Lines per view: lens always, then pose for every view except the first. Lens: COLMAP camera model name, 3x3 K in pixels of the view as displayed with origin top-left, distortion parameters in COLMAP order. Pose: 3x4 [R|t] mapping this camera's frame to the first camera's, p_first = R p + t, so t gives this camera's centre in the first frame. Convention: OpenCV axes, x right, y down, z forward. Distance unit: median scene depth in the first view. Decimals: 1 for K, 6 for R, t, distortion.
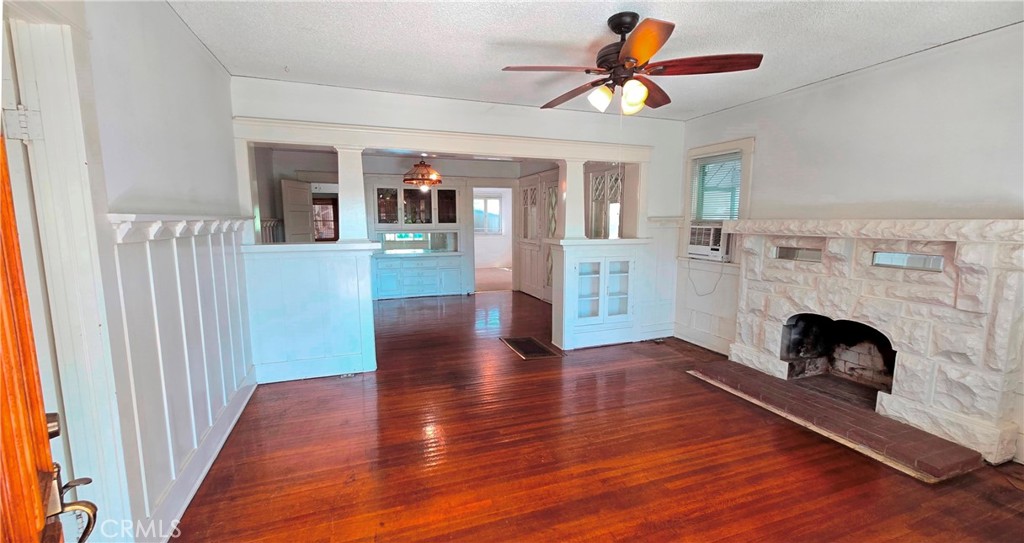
lens RADIAL K [[423.7, 0, 512.0], [0, 423.7, 271.5], [0, 0, 1]] dist [-0.000615, 0.000111]
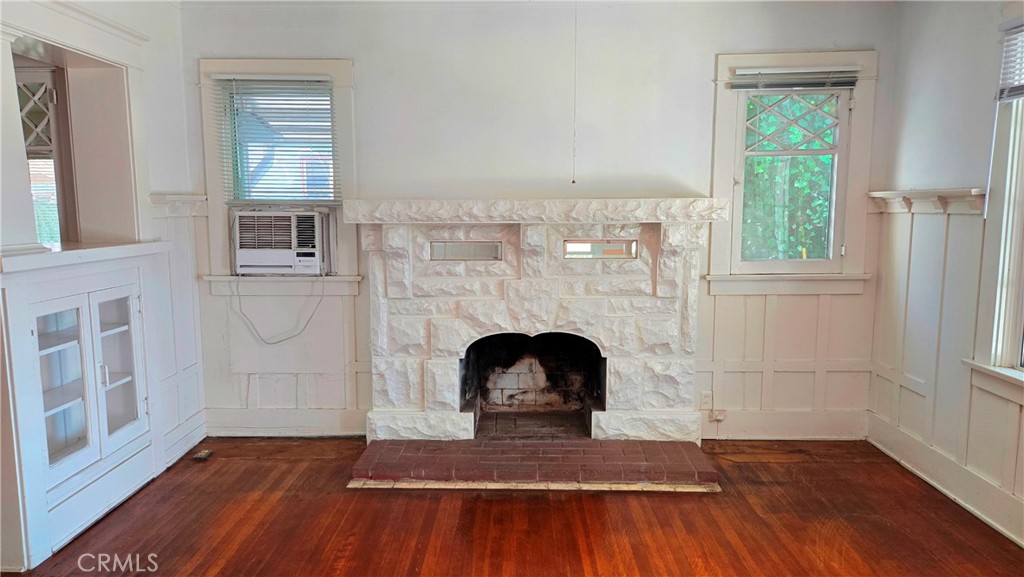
lens RADIAL K [[689.6, 0, 509.8], [0, 689.6, 283.9], [0, 0, 1]] dist [0.081998, -0.067885]
pose [[0.378562, -0.112795, 0.918677, -0.331889], [0.116500, 0.990460, 0.073602, -0.065029], [-0.918215, 0.079163, 0.388091, 0.539667]]
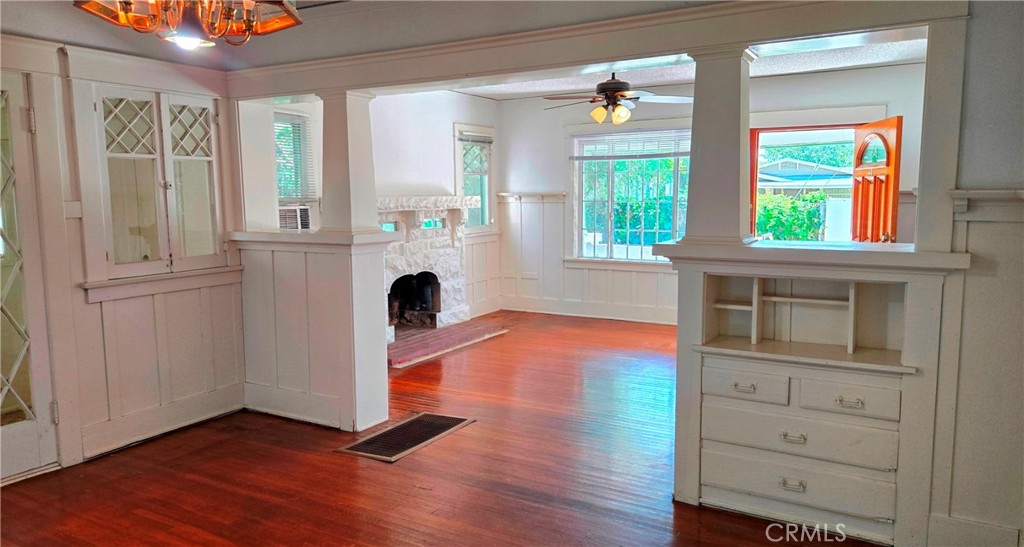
lens RADIAL K [[738.0, 0, 512.0], [0, 738.0, 273.5], [0, 0, 1]] dist [-0.003180, -0.001166]
pose [[-0.646074, -0.077312, 0.759349, -1.073228], [0.101319, 0.977366, 0.185714, -0.262116], [-0.756520, 0.196922, -0.623618, 2.076869]]
